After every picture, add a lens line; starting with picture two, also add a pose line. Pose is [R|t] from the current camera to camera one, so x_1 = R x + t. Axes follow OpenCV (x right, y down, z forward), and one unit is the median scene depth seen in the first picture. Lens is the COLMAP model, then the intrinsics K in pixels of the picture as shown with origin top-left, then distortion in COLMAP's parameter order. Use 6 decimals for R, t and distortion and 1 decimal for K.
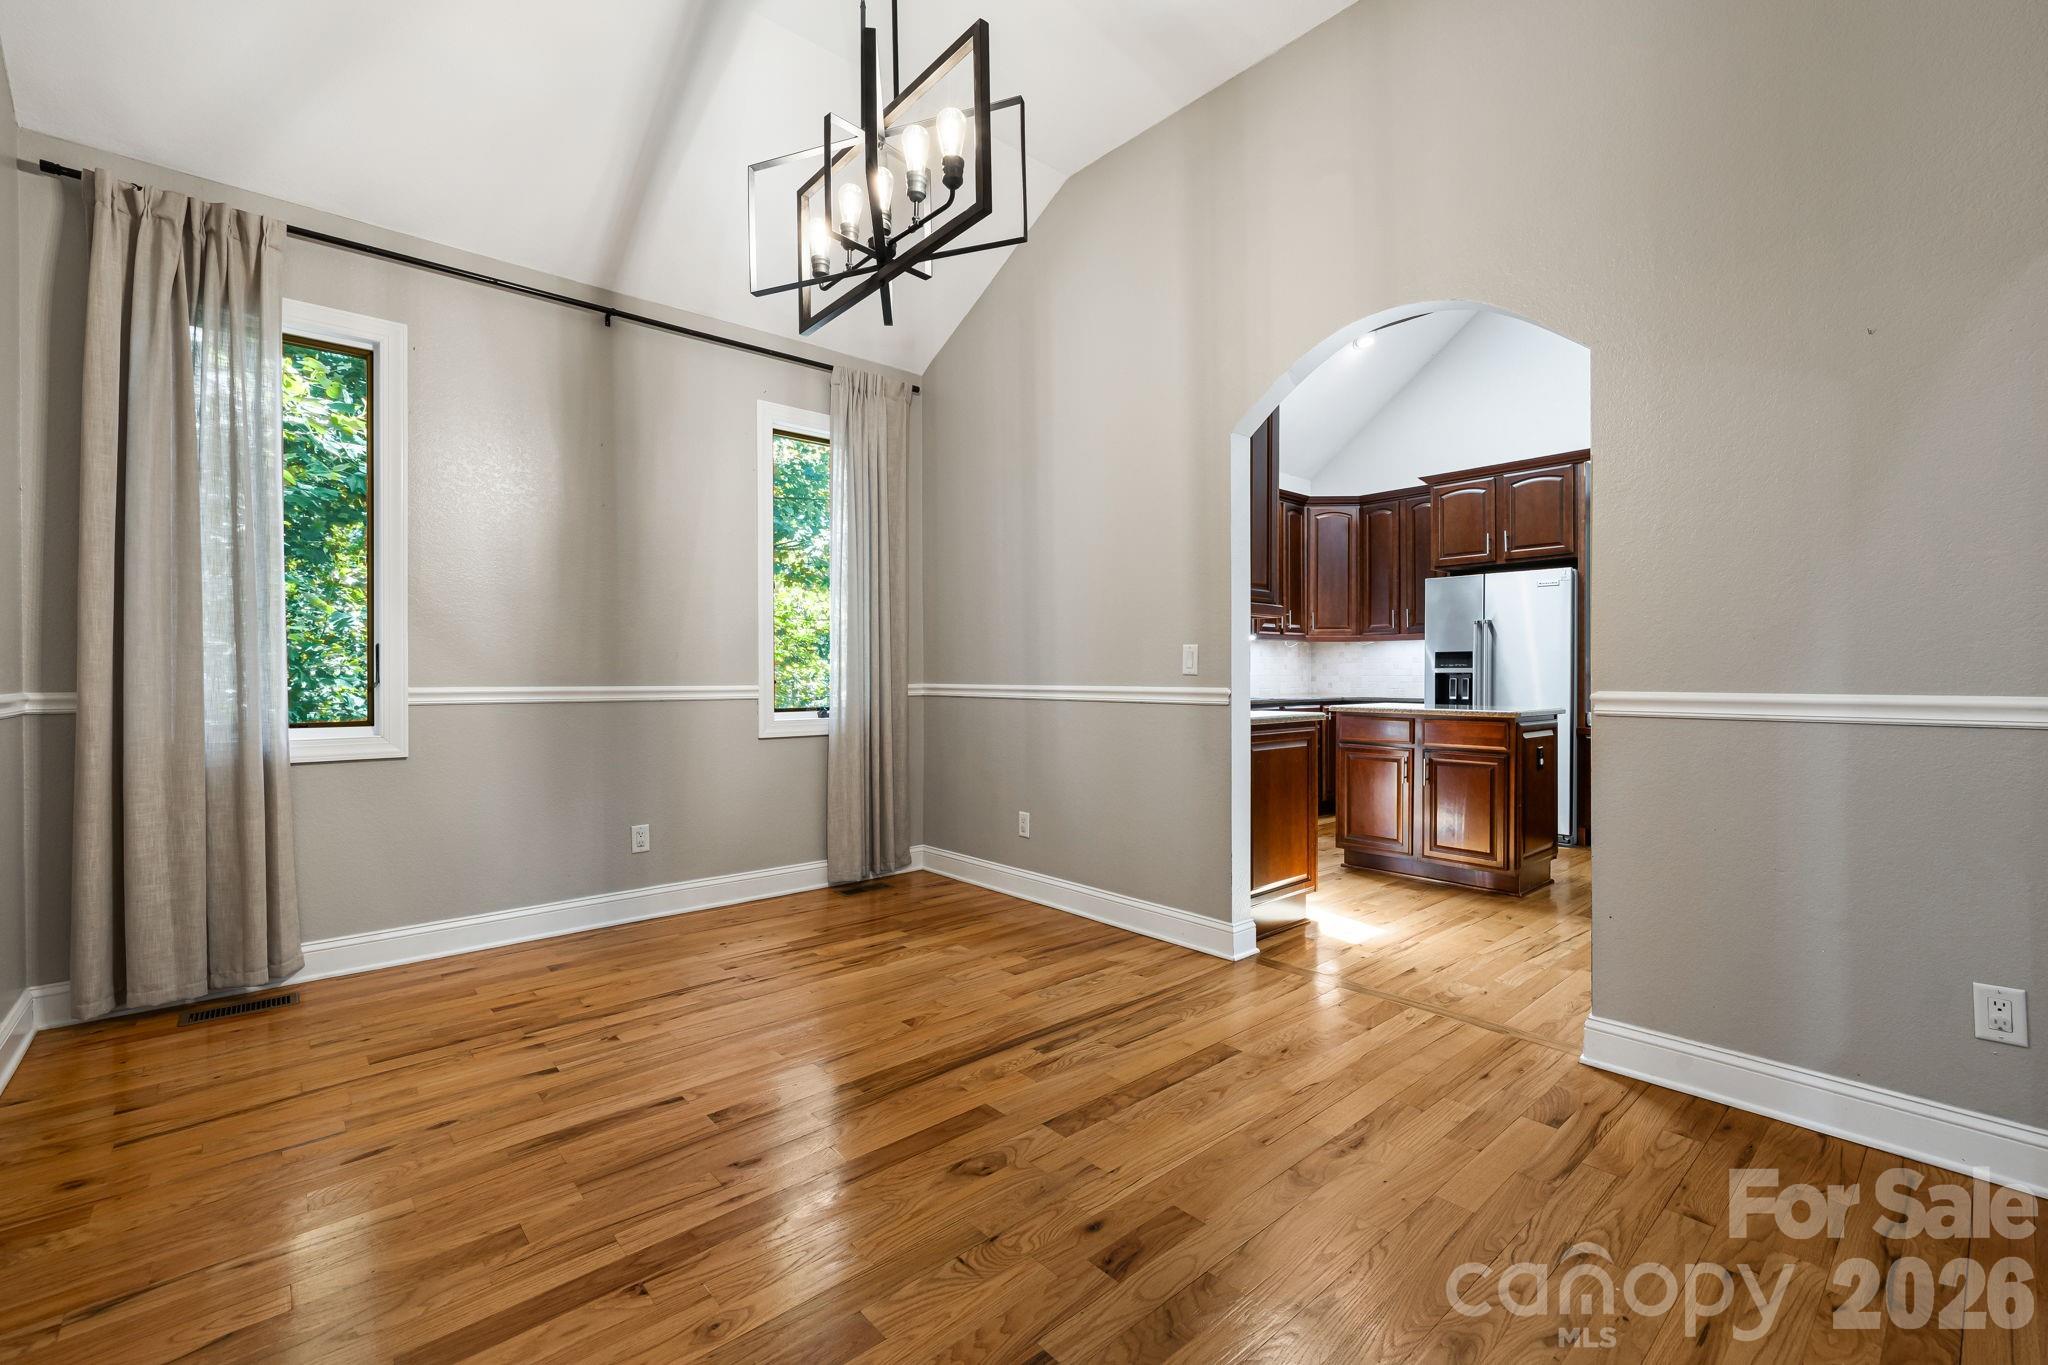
lens RADIAL K [[879.6, 0, 1024.0], [0, 879.6, 682.5], [0, 0, 1]] dist [0.001445, 0.000539]
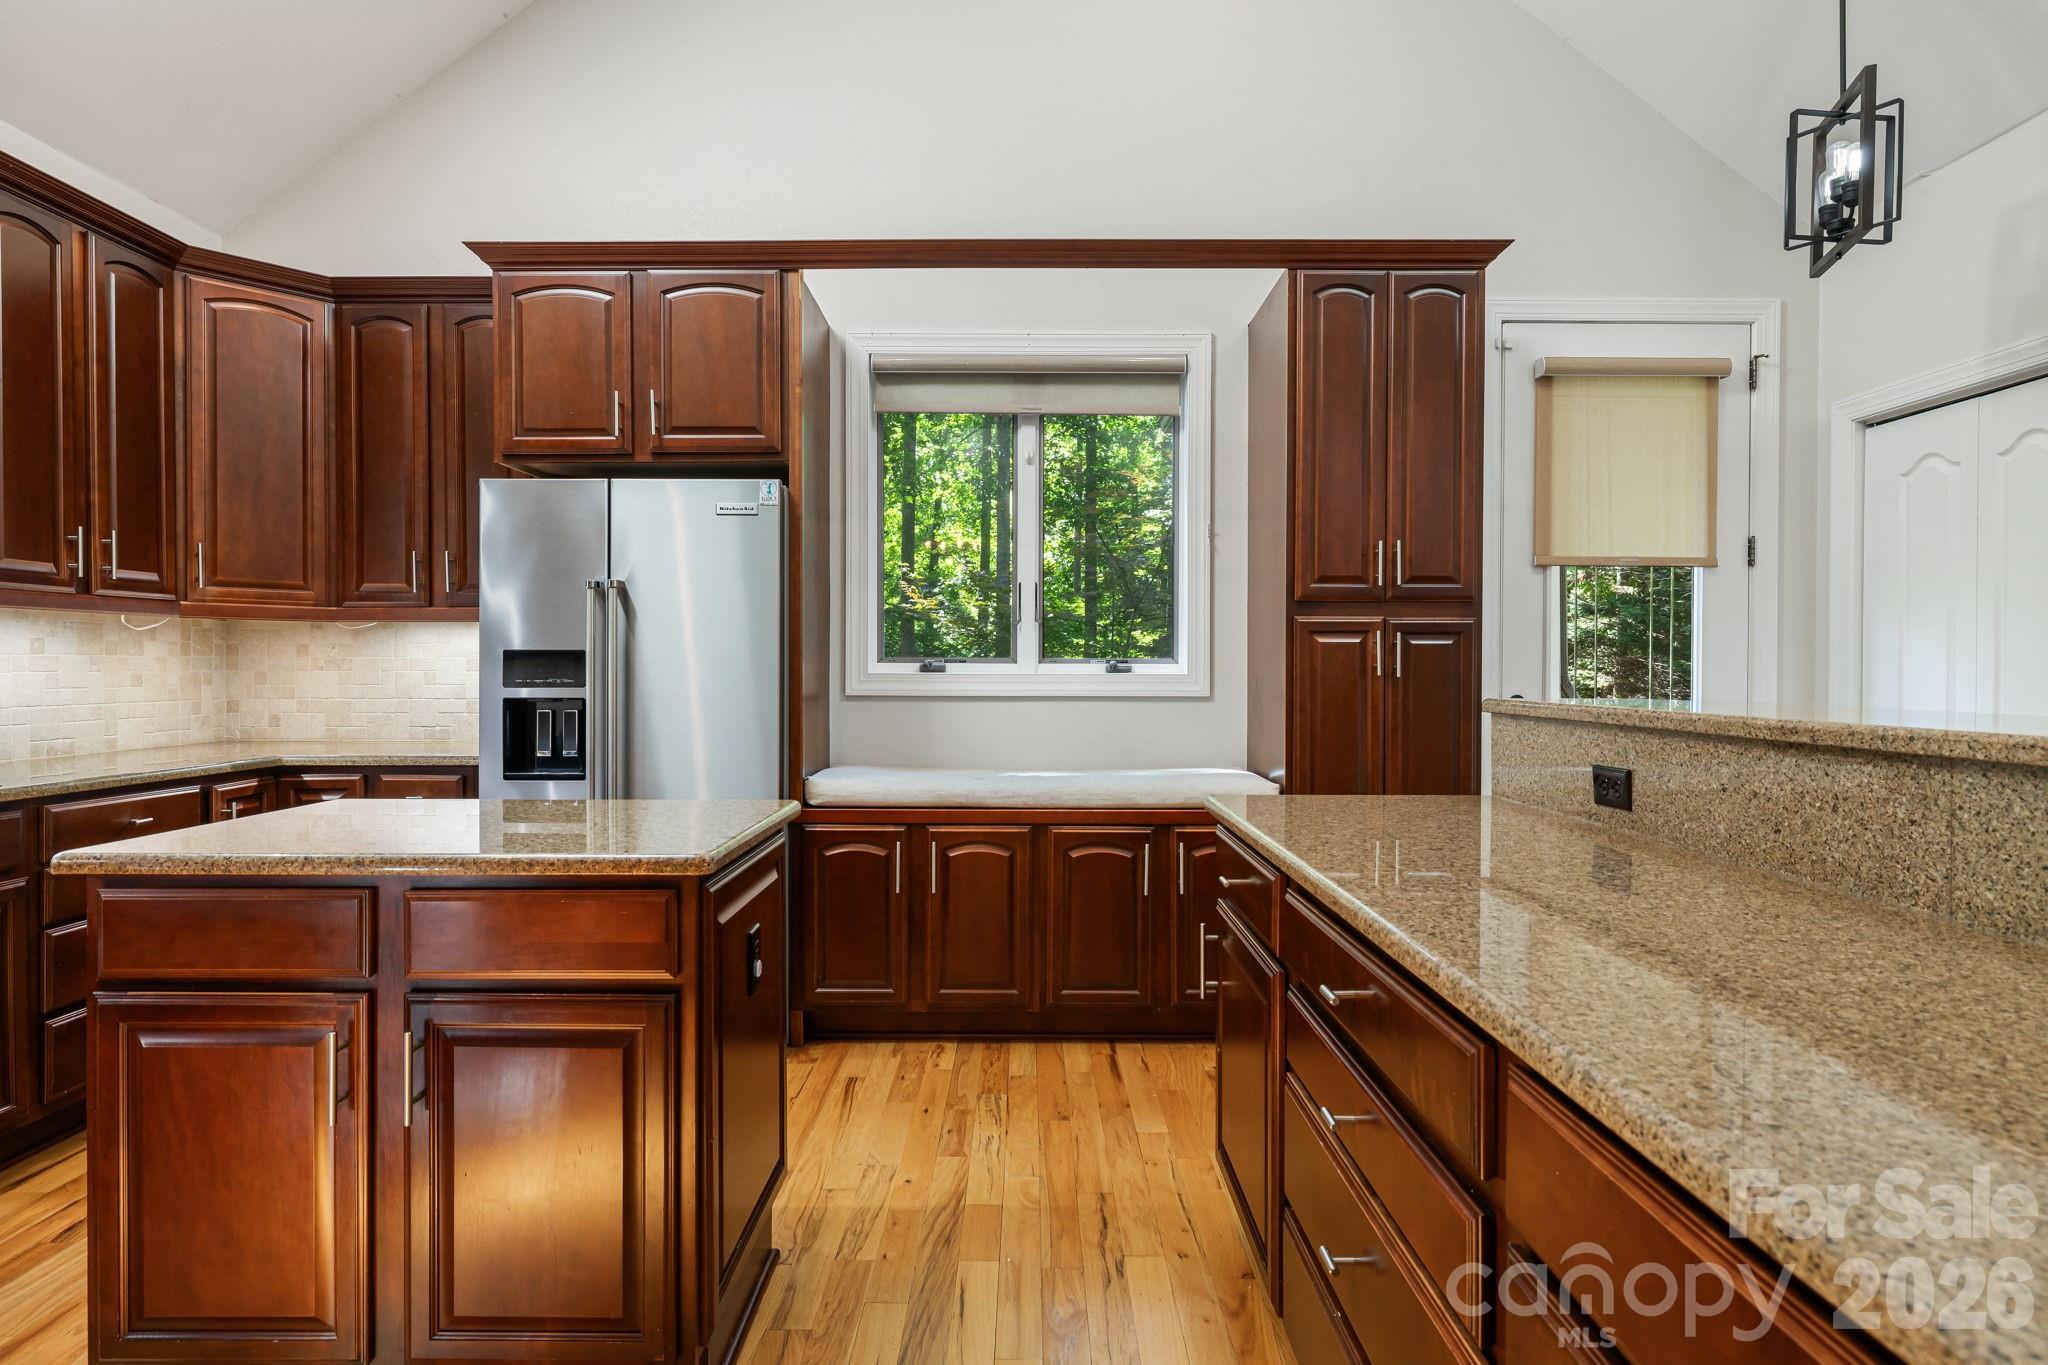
lens RADIAL K [[1108.5, 0, 1024.0], [0, 1108.5, 682.5], [0, 0, 1]] dist [-0.003910, -0.000980]
pose [[0.668101, -0.005638, 0.744049, 0.220005], [0.006228, 0.999979, 0.001985, -0.016848], [-0.744044, 0.003308, 0.668122, 0.420585]]
